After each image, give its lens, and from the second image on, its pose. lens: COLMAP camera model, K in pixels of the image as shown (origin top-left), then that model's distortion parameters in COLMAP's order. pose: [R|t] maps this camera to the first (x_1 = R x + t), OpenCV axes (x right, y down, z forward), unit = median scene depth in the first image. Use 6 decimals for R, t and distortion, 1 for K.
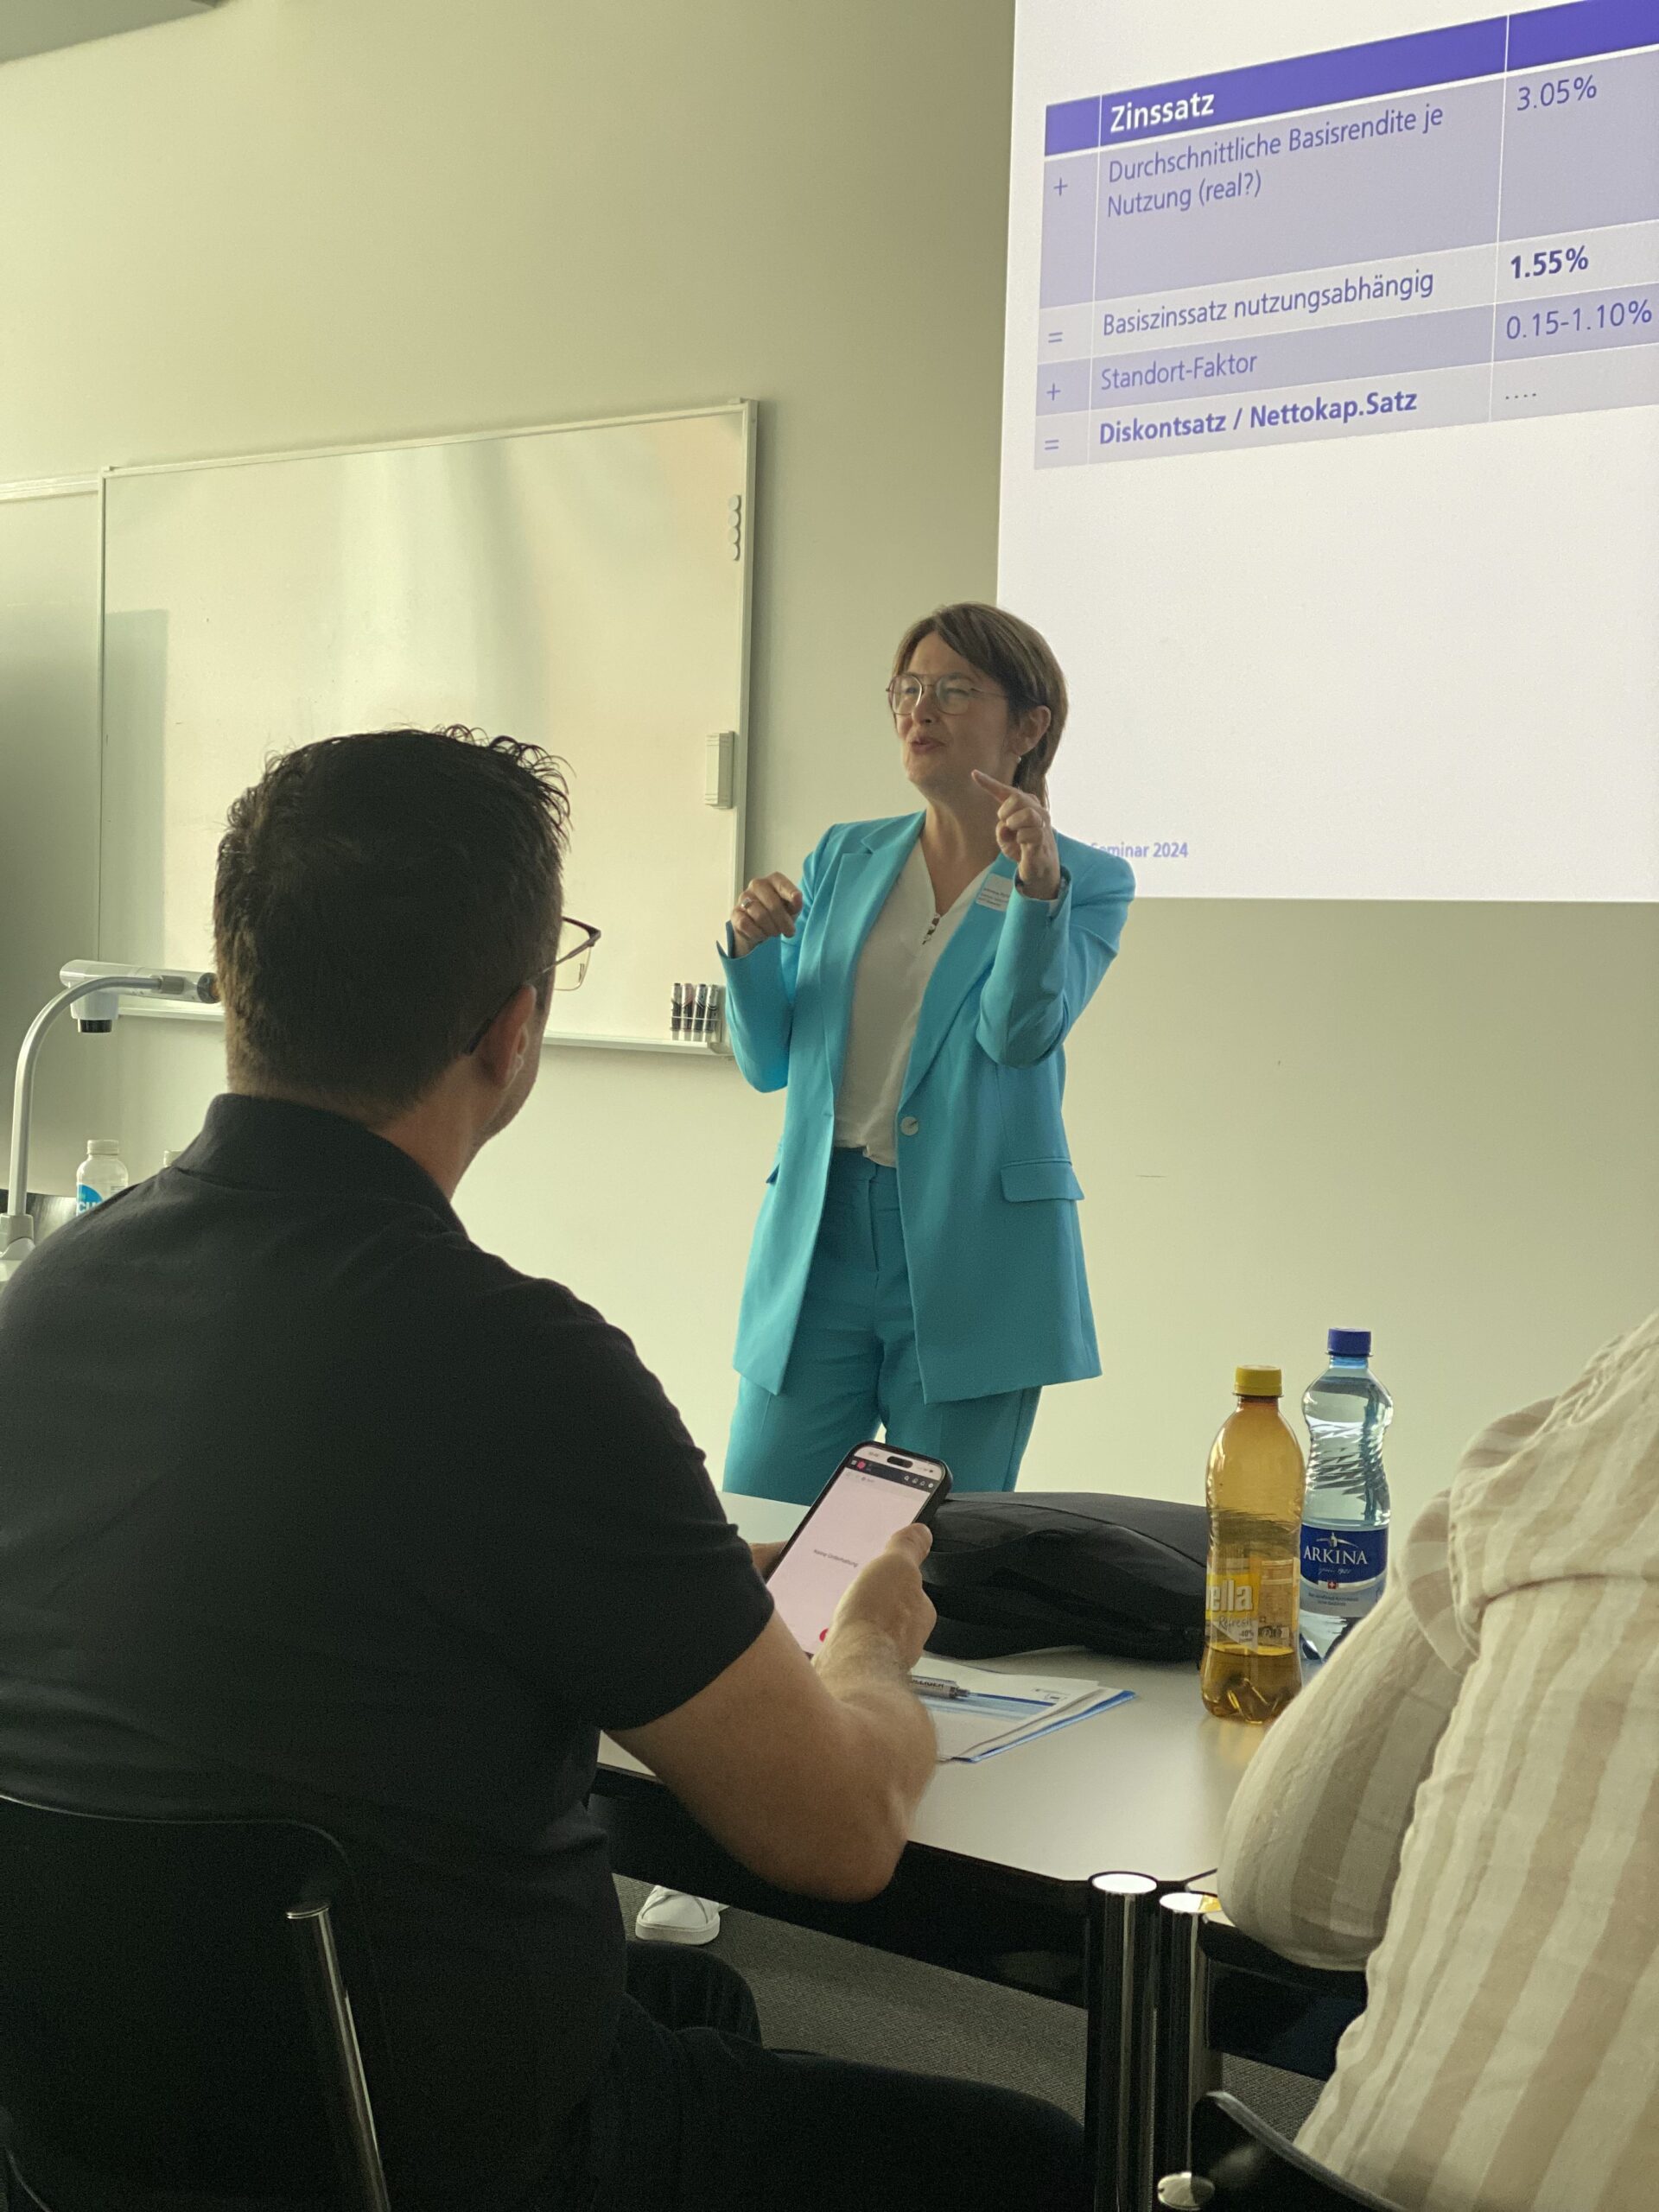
lens RADIAL K [[3323.2, 0, 840.0], [0, 3323.2, 1116.1], [0, 0, 1]] dist [0.132620, 0.000000]
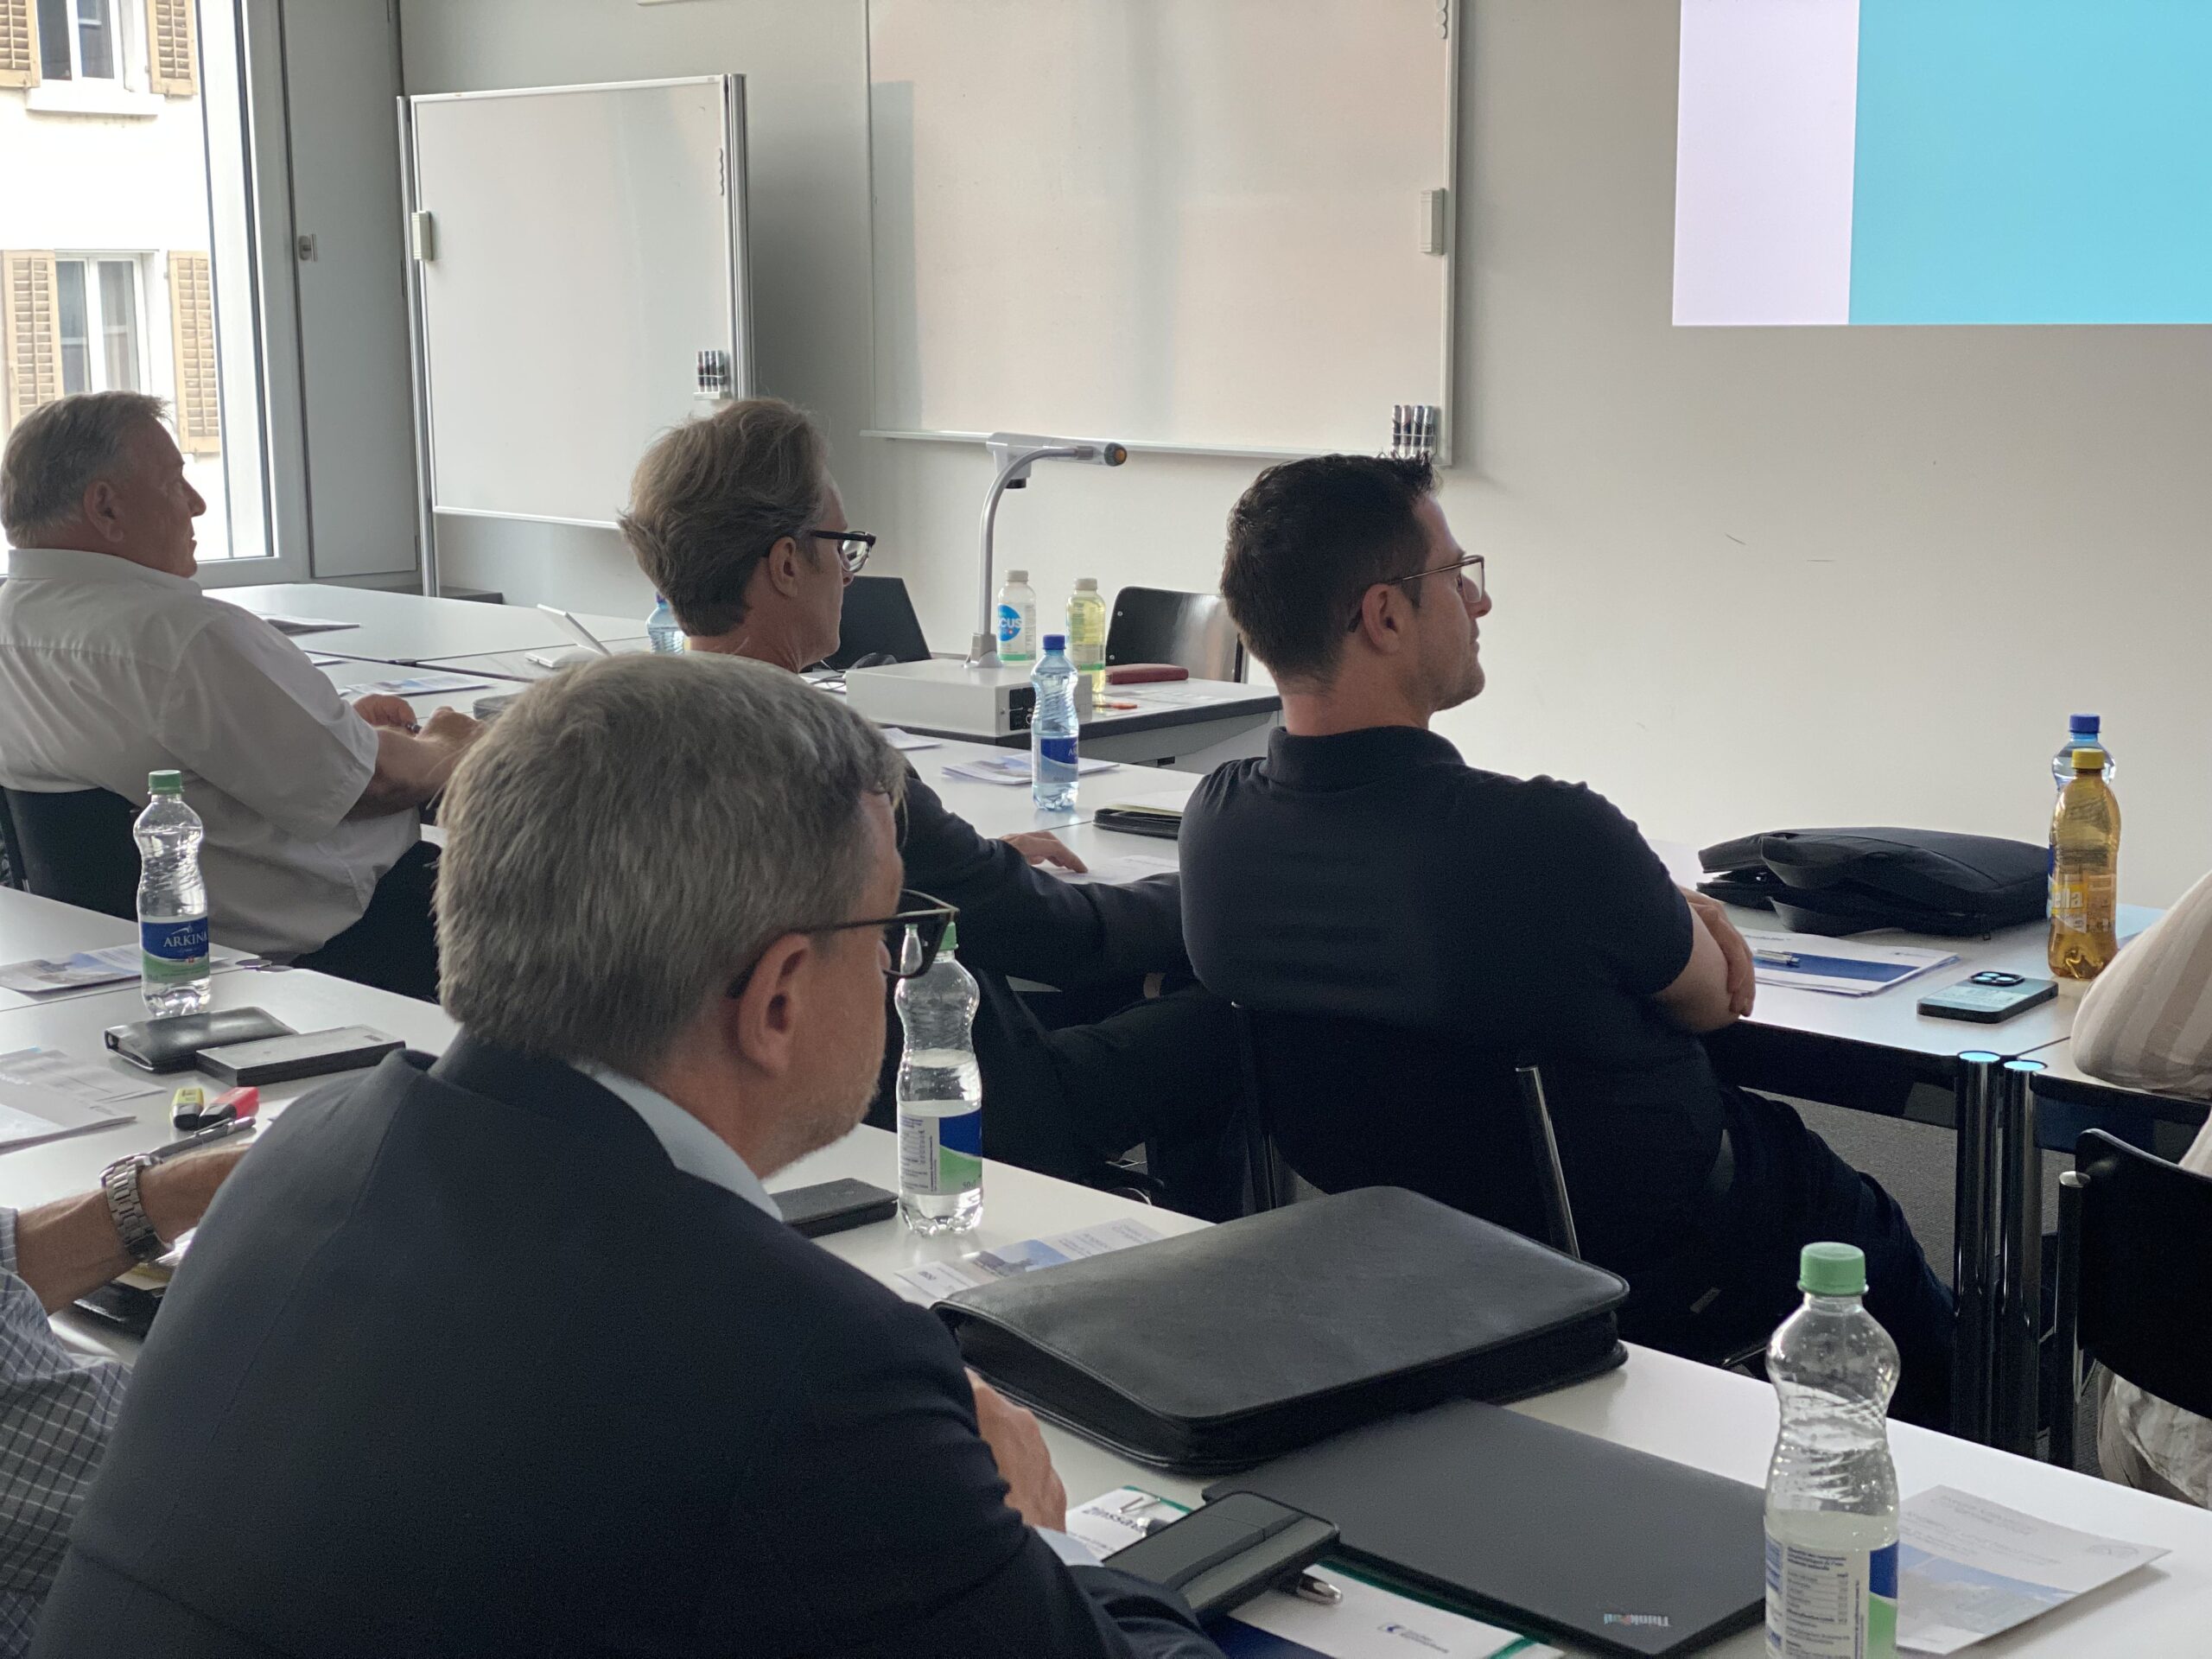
lens RADIAL K [[3323.2, 0, 1096.9], [0, 3323.2, 811.9], [0, 0, 1]] dist [0.132620, 0.000000]
pose [[0.996229, -0.026116, -0.082740, -0.164766], [0.034798, 0.993833, 0.105290, -0.066955], [0.079480, -0.107772, 0.990993, -0.535318]]
